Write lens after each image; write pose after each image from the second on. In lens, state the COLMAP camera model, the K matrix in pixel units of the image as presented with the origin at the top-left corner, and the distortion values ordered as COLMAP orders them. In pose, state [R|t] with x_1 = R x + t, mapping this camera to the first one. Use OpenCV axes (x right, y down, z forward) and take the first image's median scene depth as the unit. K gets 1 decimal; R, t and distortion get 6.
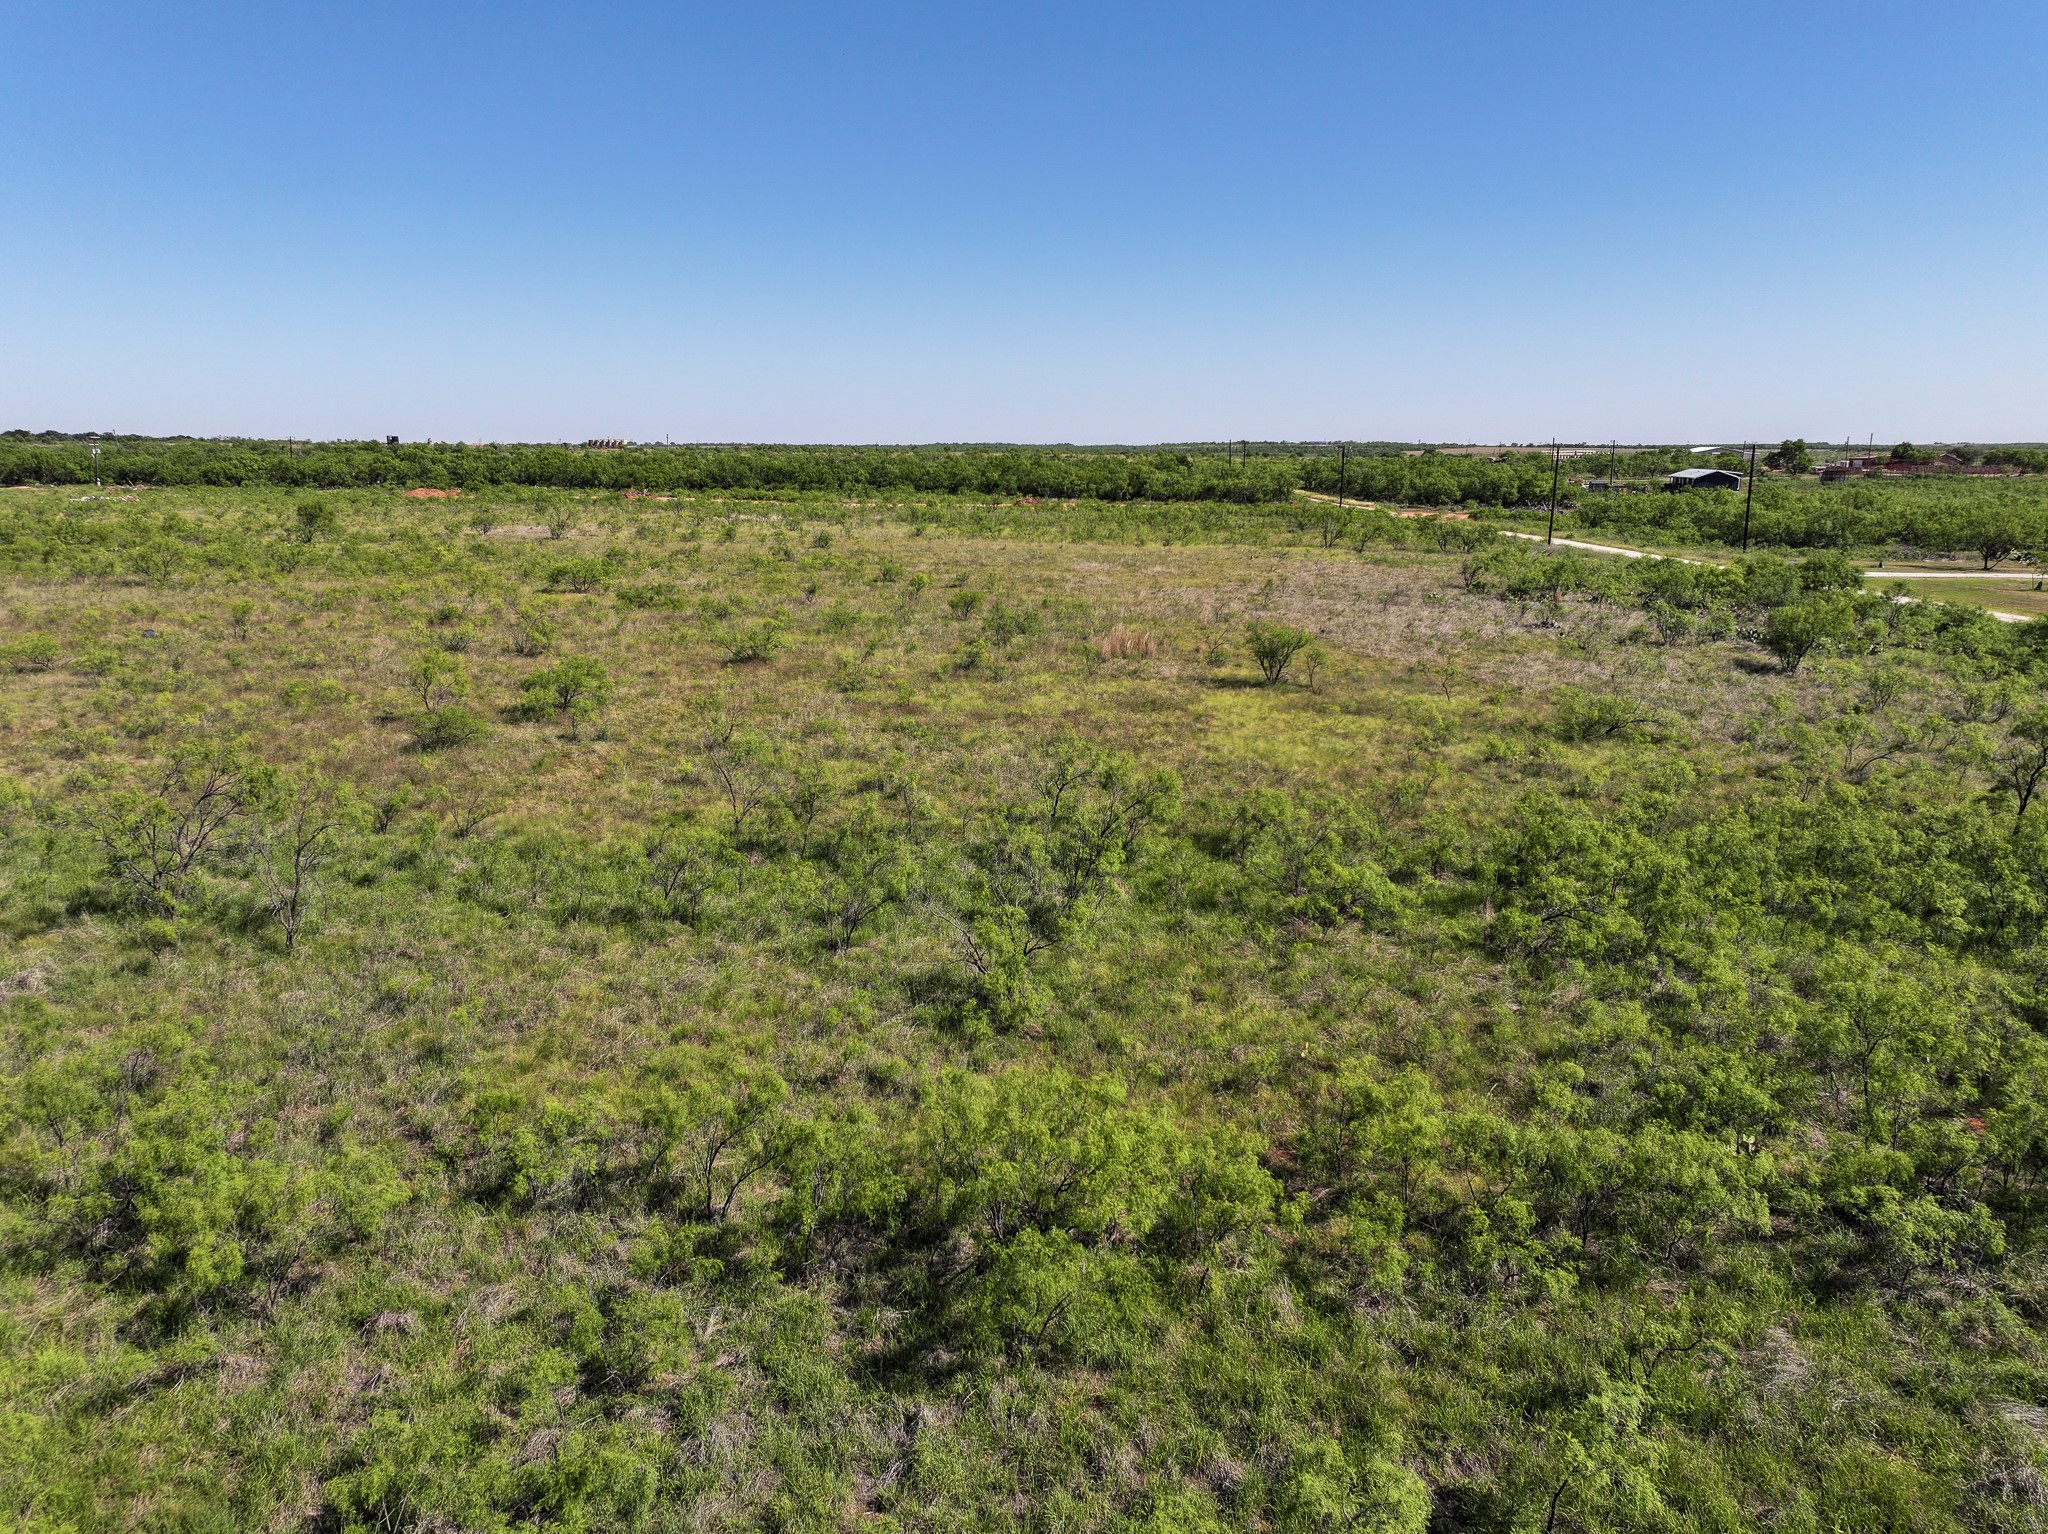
lens RADIAL K [[1425.9, 0, 1021.9], [0, 1425.9, 766.0], [0, 0, 1]] dist [-0.002967, 0.023136]
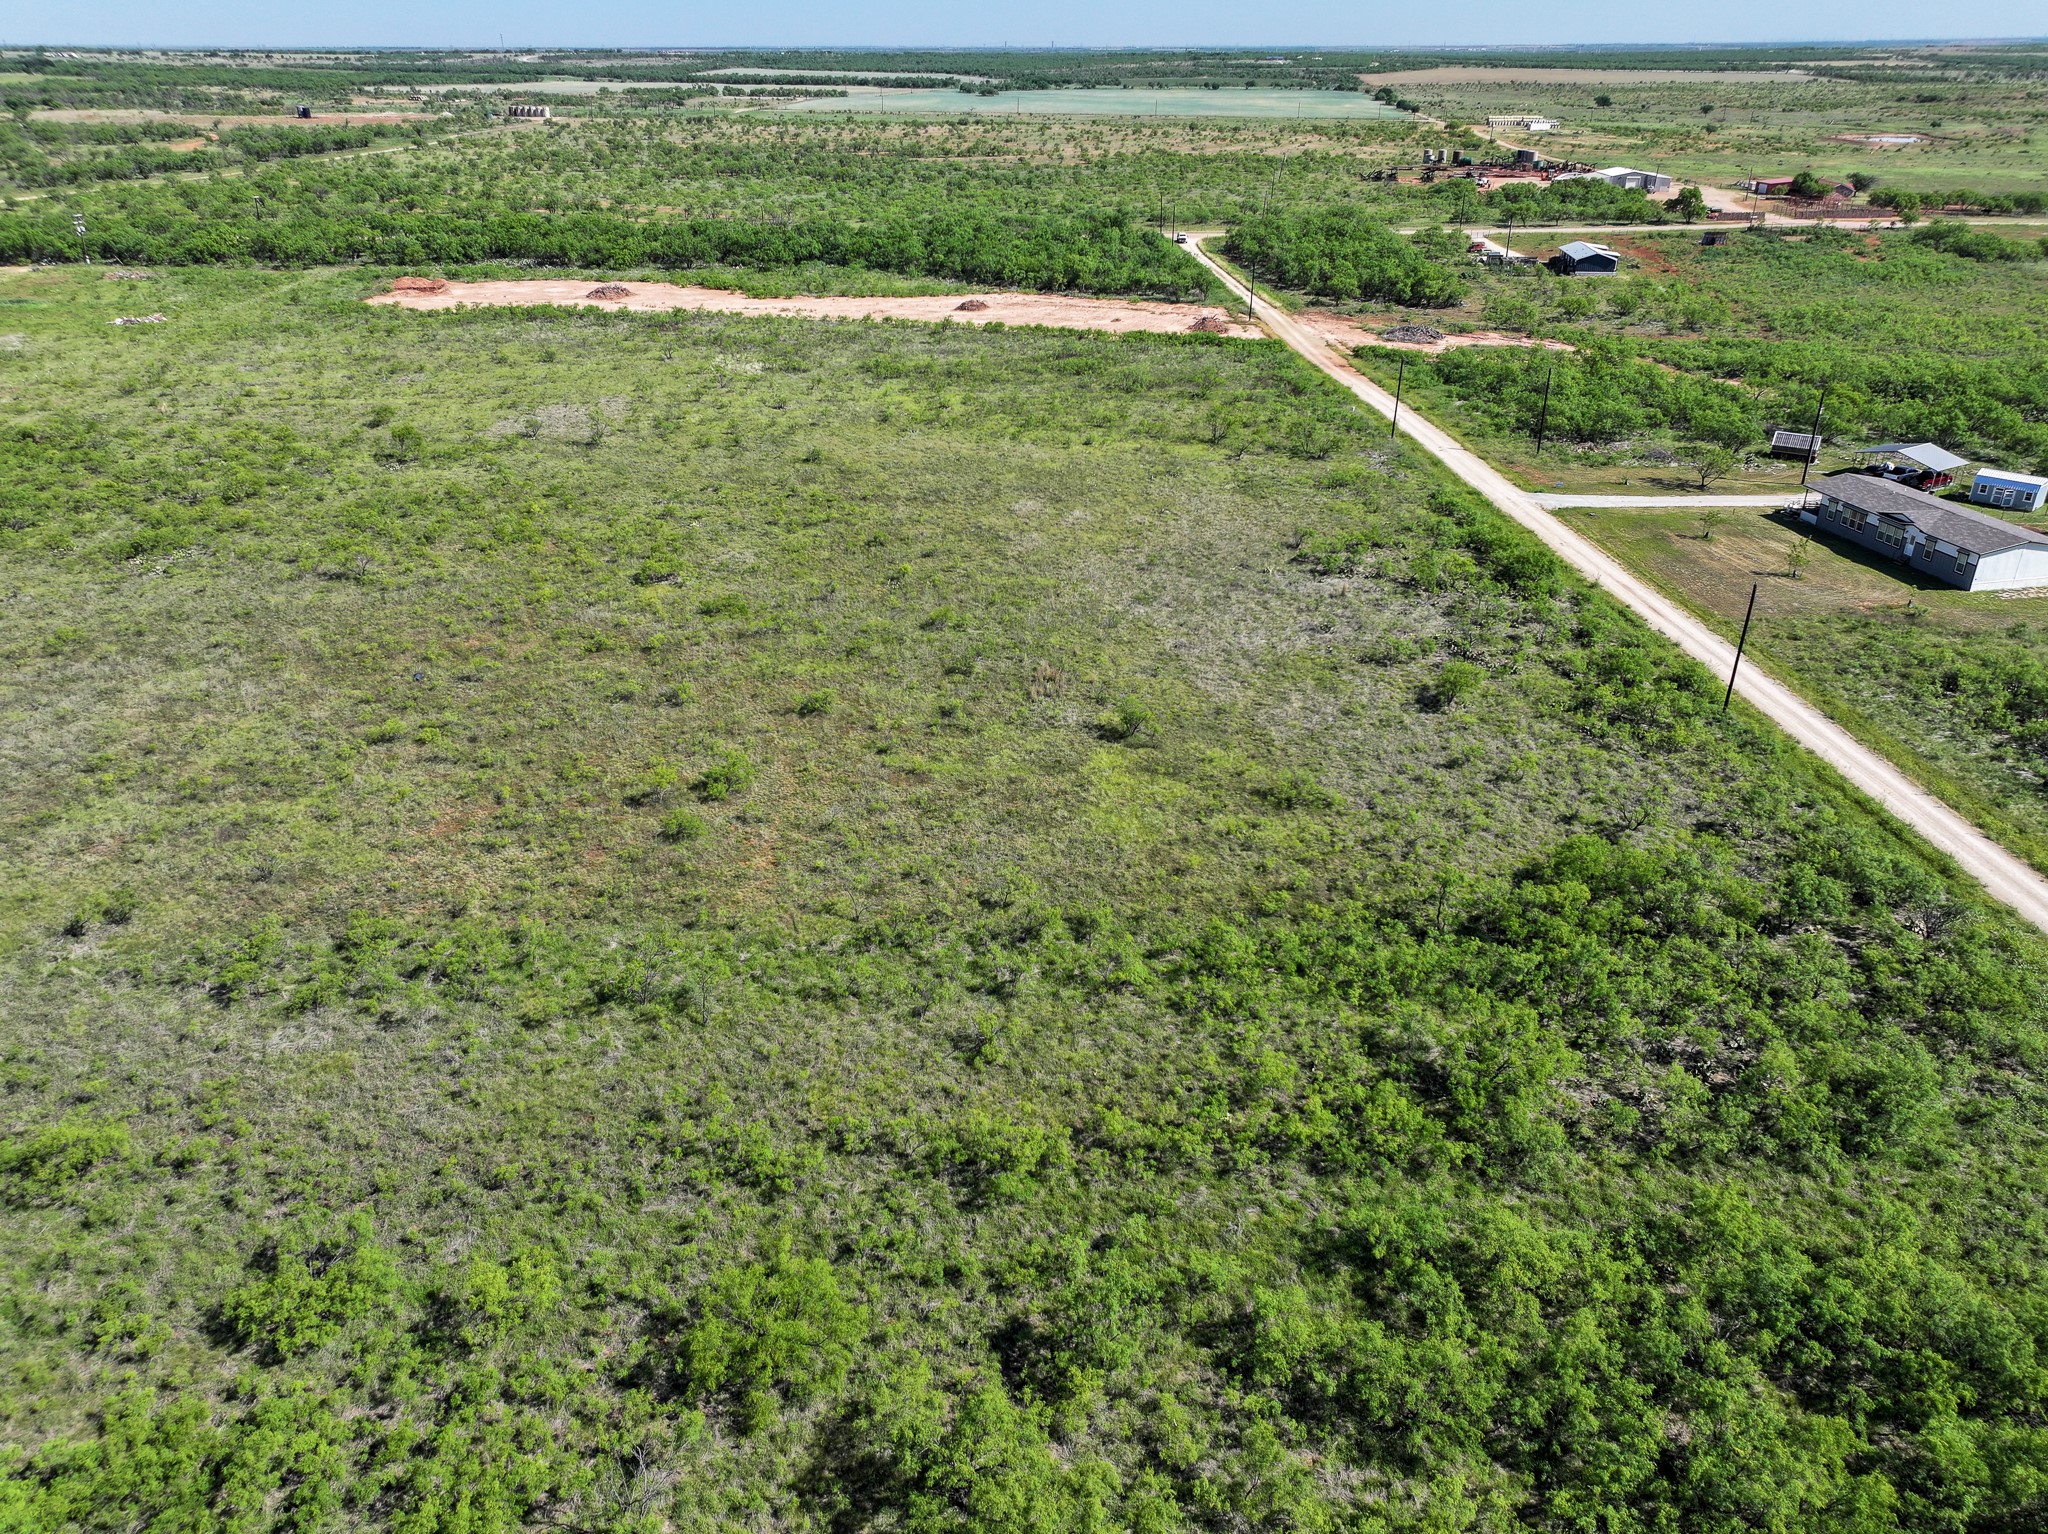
lens RADIAL K [[1425.9, 0, 1016.0], [0, 1425.9, 766.5], [0, 0, 1]] dist [-0.002967, 0.023136]
pose [[0.999302, -0.016308, 0.033612, -0.057262], [0.007373, 0.968091, 0.250492, -1.400962], [-0.036625, -0.250070, 0.967535, -2.016087]]
